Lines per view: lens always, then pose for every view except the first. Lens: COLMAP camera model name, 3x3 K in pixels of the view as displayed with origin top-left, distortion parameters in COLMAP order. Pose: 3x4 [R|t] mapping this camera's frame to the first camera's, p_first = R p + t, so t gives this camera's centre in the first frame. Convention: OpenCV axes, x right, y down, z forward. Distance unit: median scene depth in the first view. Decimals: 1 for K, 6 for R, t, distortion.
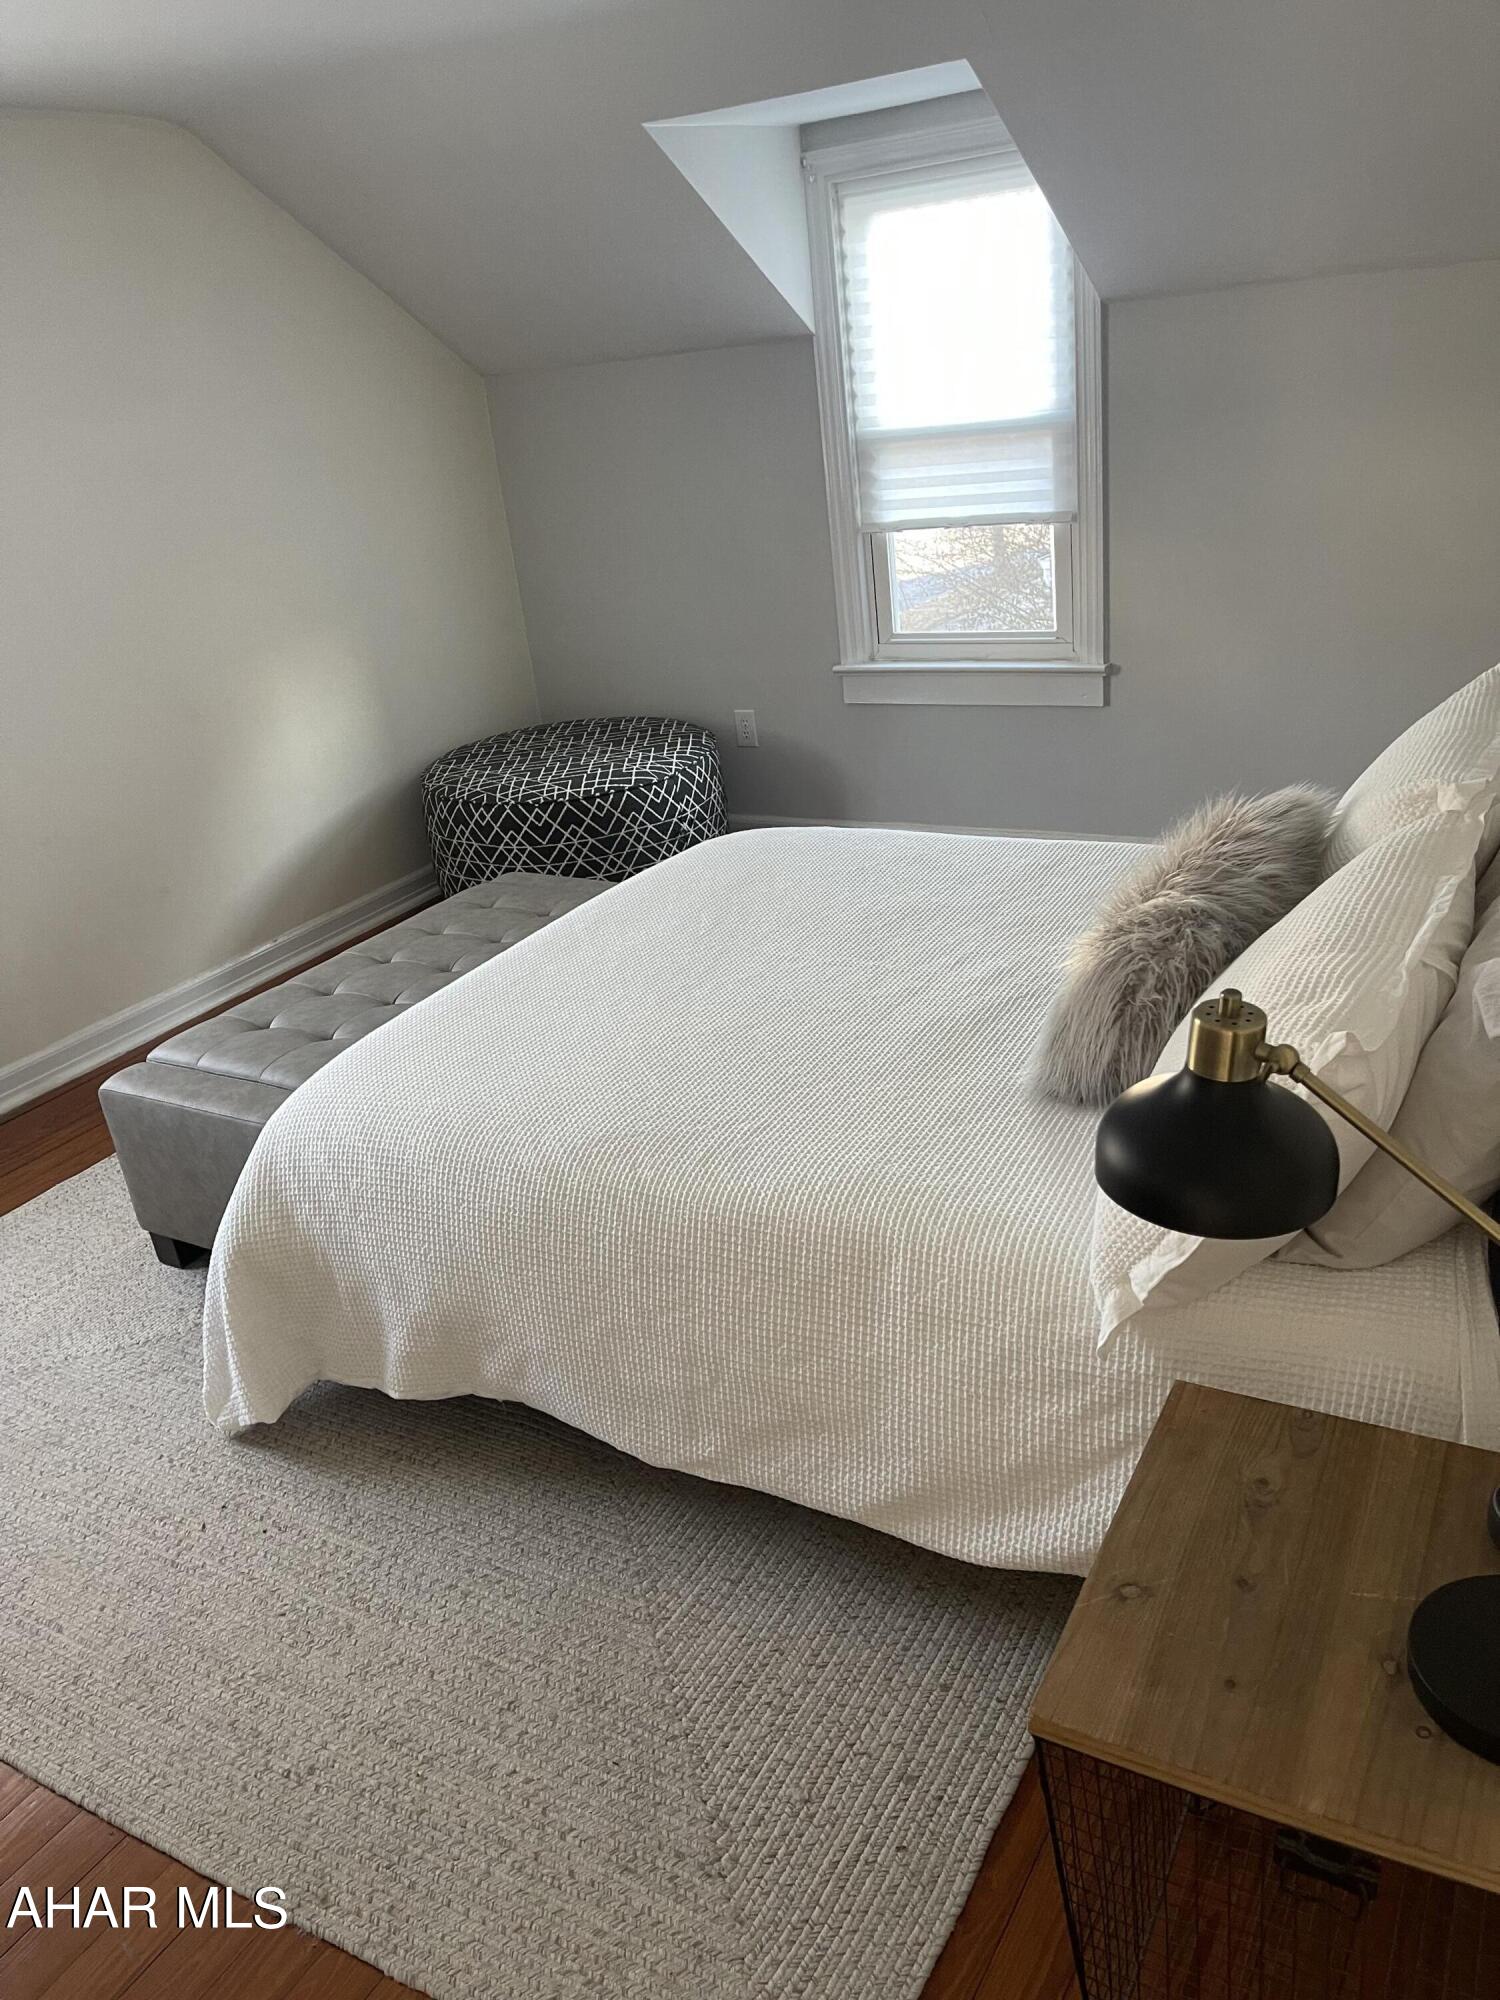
lens RADIAL K [[1512.2, 0, 742.4], [0, 1512.2, 996.5], [0, 0, 1]] dist [0.102139, -0.125060]
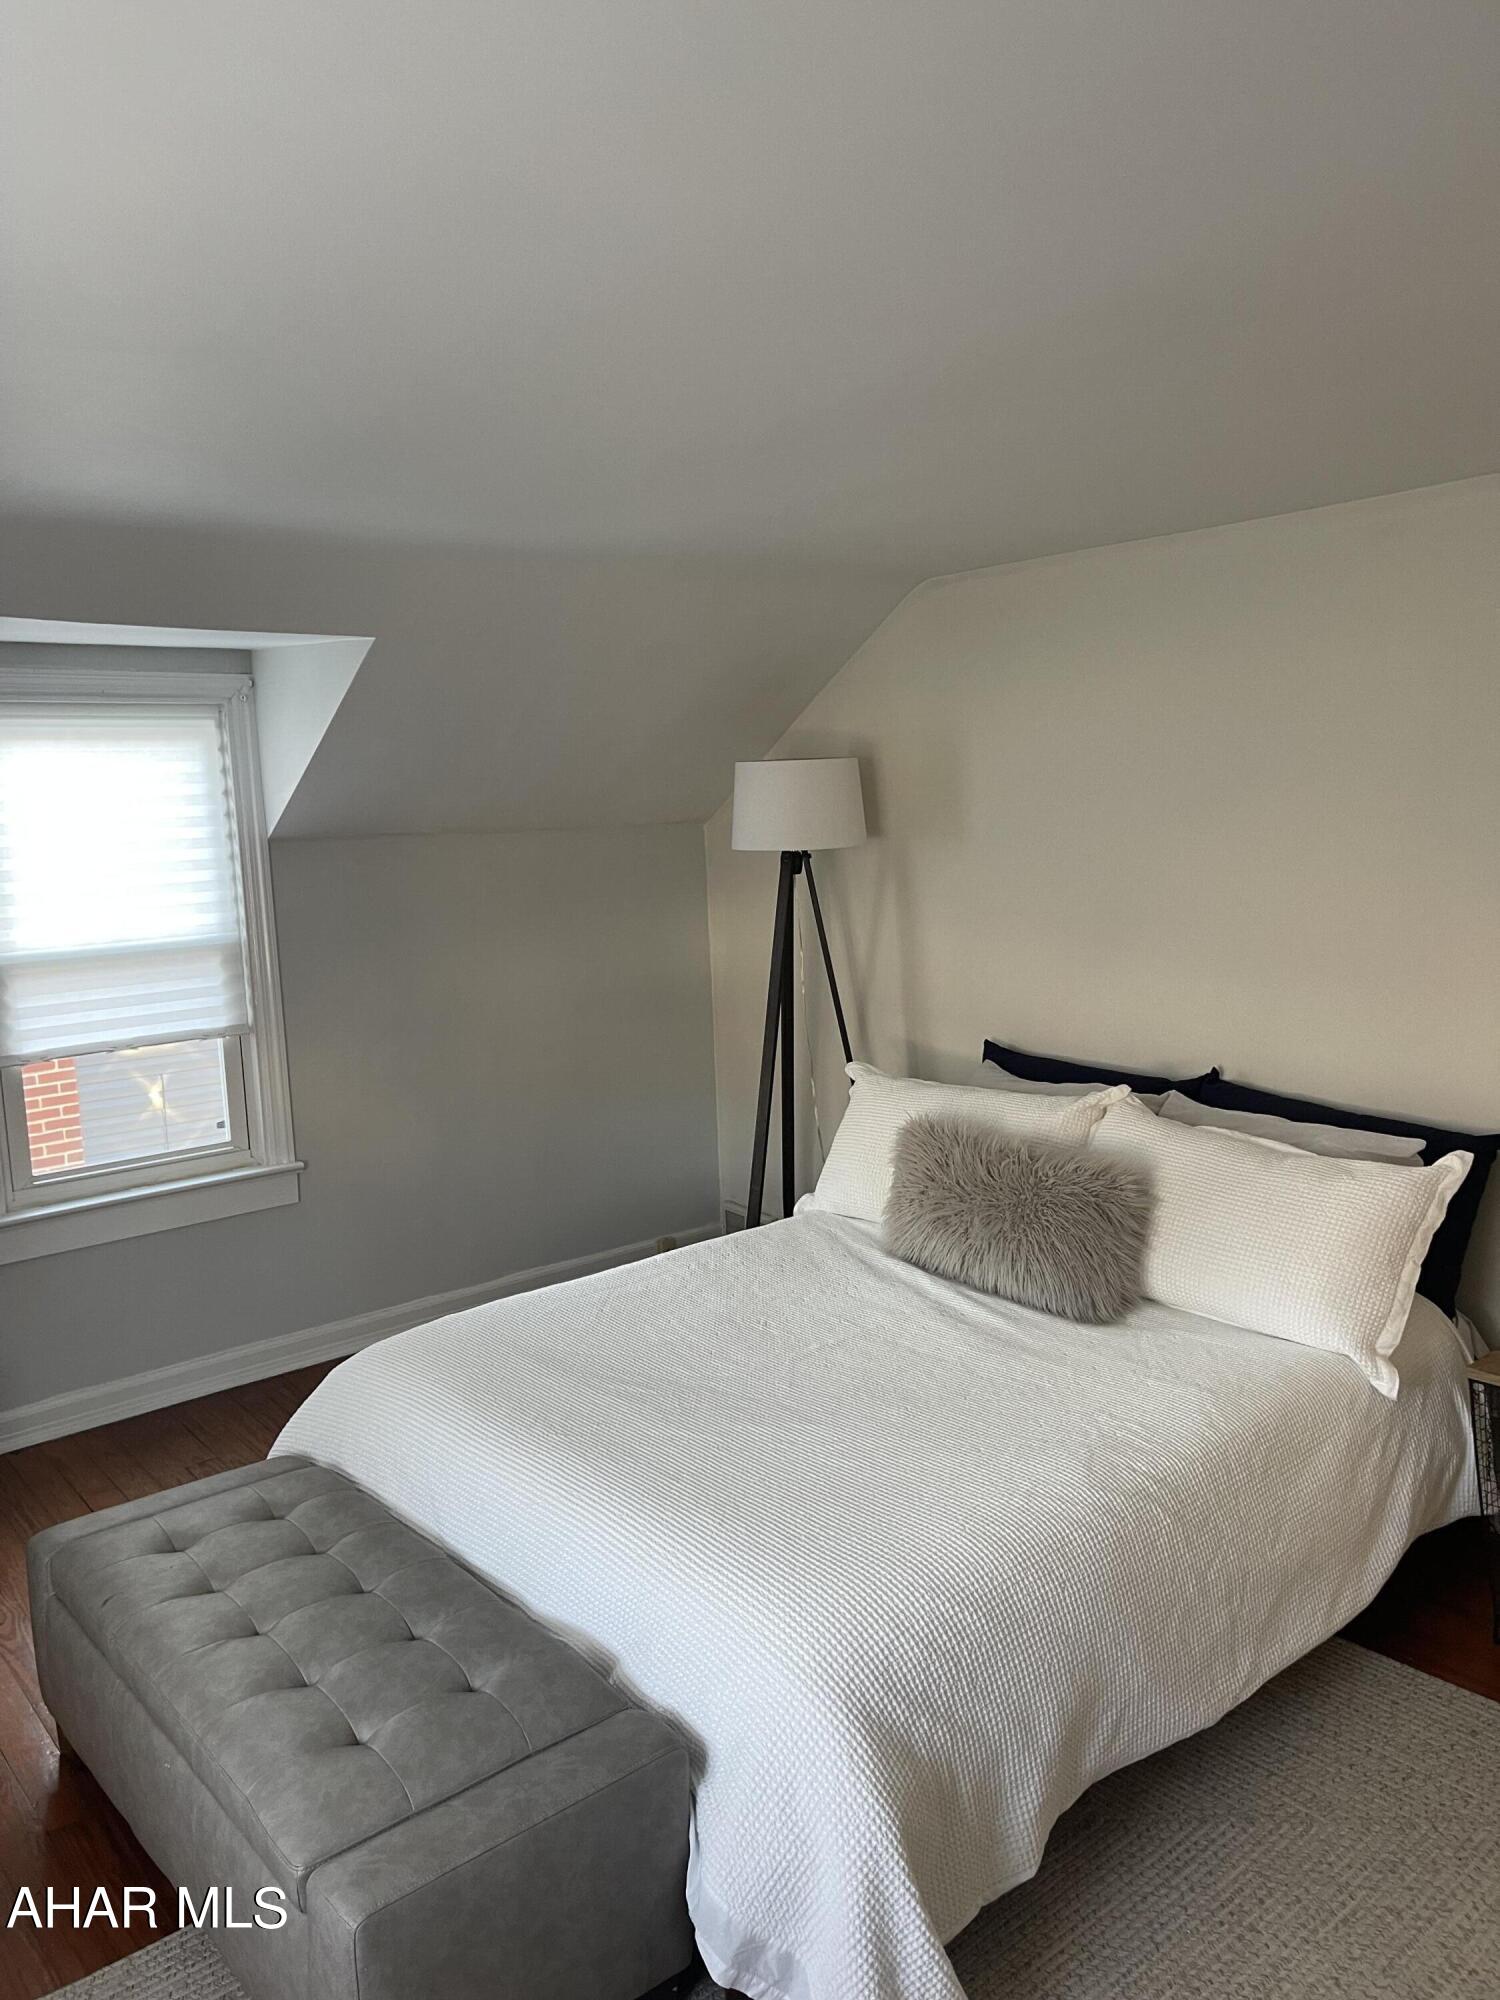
lens RADIAL K [[1512.2, 0, 742.4], [0, 1512.2, 996.5], [0, 0, 1]] dist [0.102139, -0.125060]
pose [[0.338248, -0.029434, 0.940596, -1.094052], [0.373994, 0.921393, -0.105659, -0.175463], [-0.863549, 0.387516, 0.322668, 0.649520]]
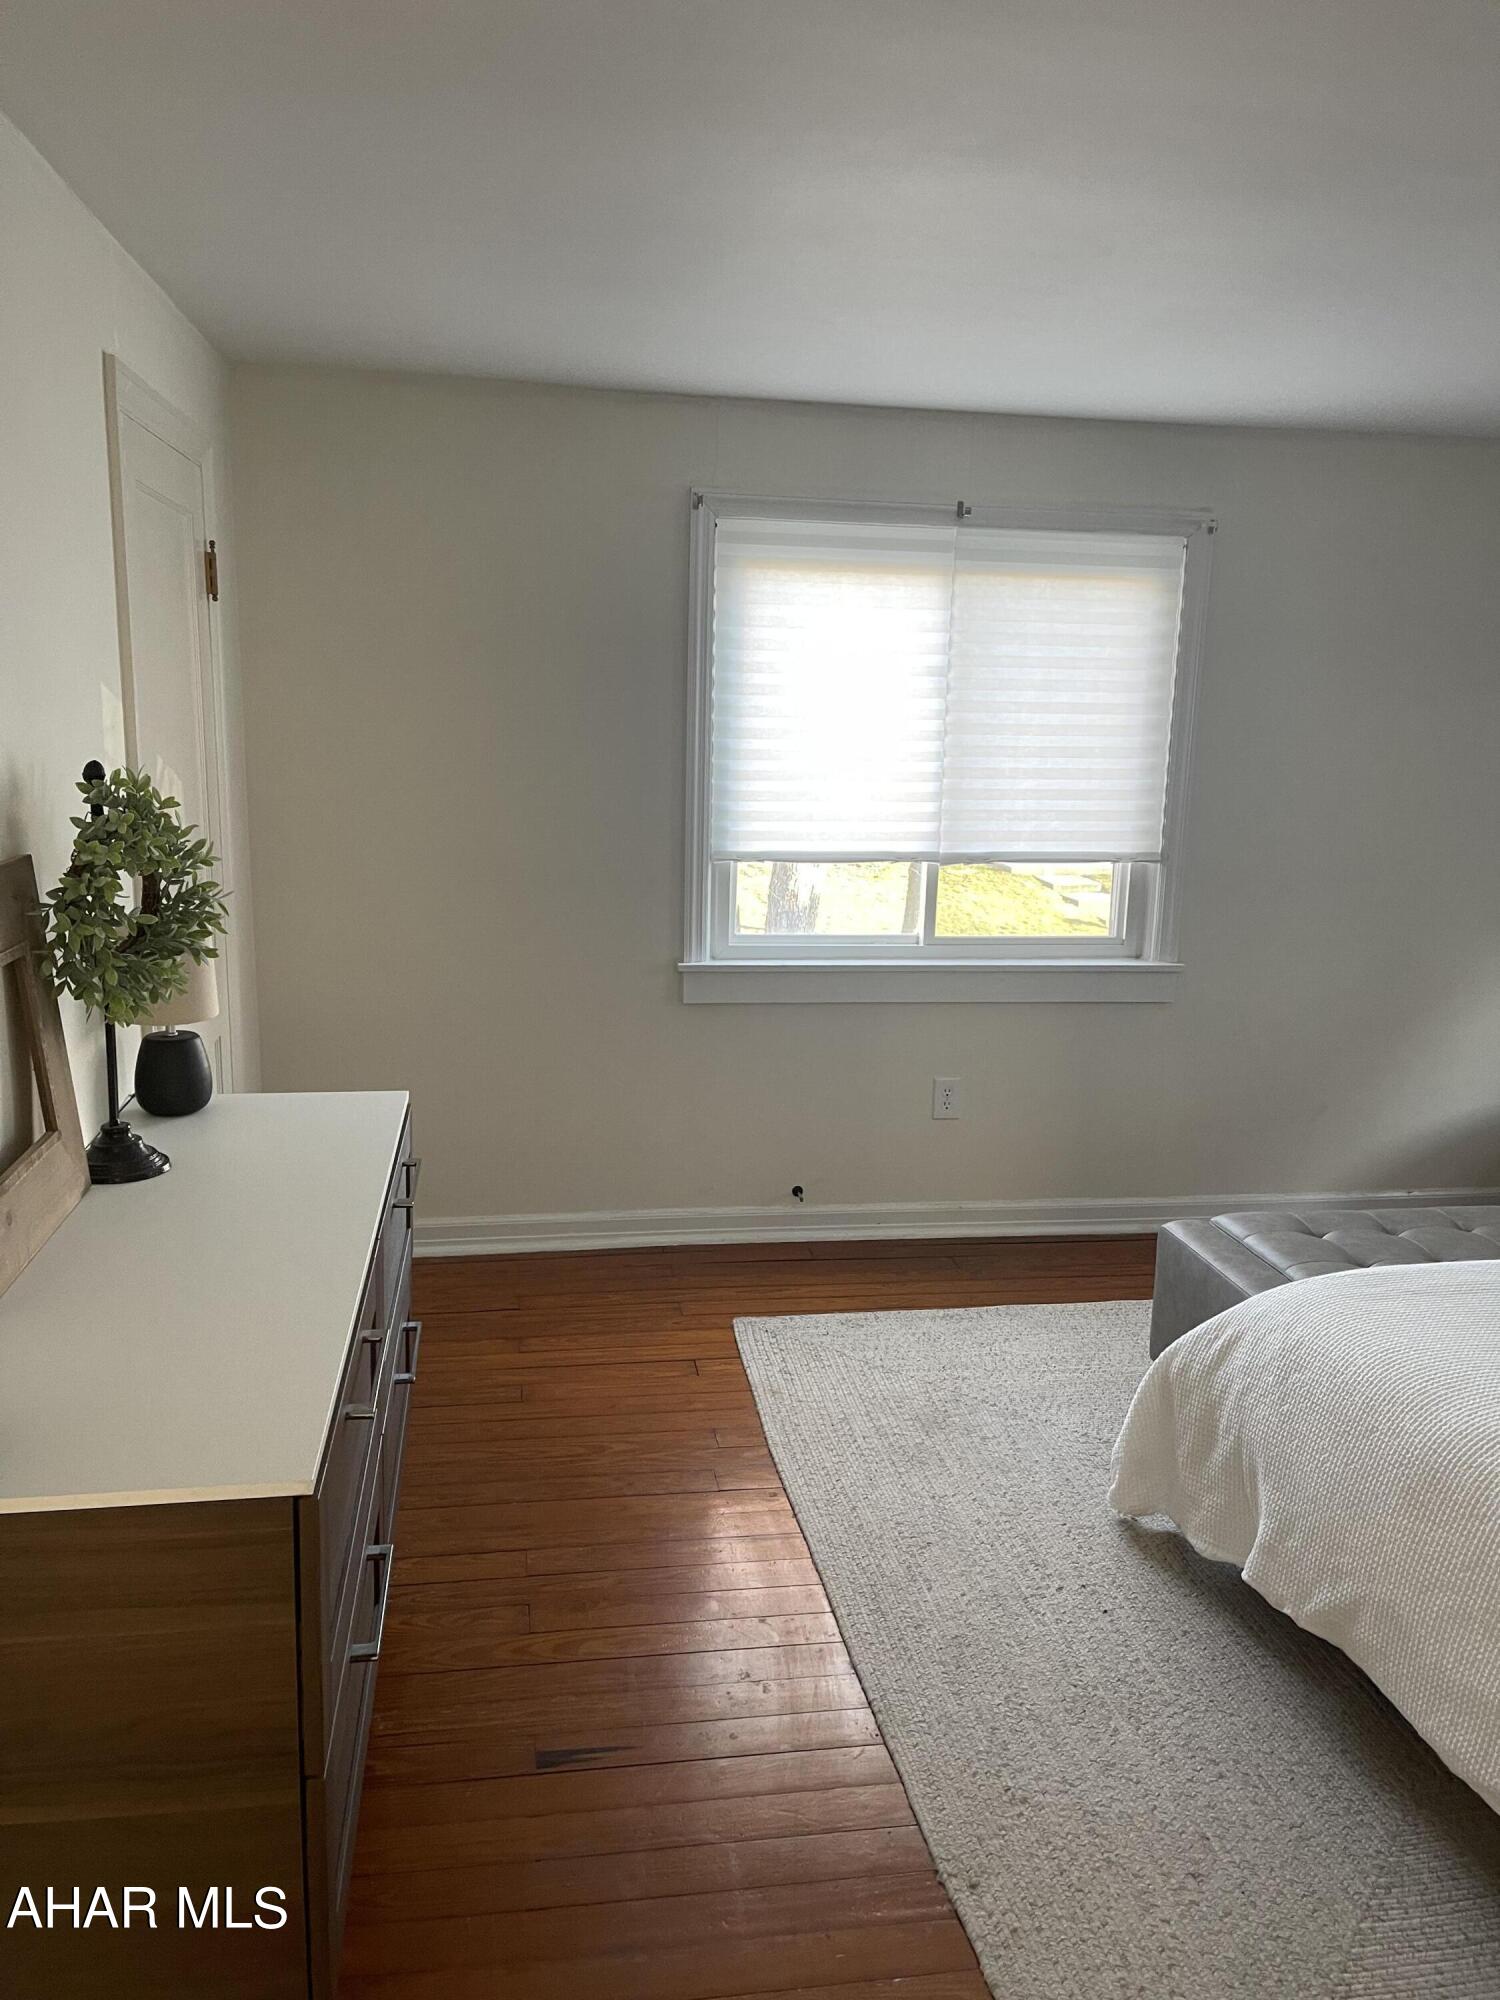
lens RADIAL K [[1512.2, 0, 742.4], [0, 1512.2, 996.5], [0, 0, 1]] dist [0.102139, -0.125060]
pose [[0.641176, 0.278266, -0.715165, 0.178073], [-0.393134, 0.919466, 0.005296, 0.022020], [0.659044, 0.277760, 0.698935, -0.076737]]
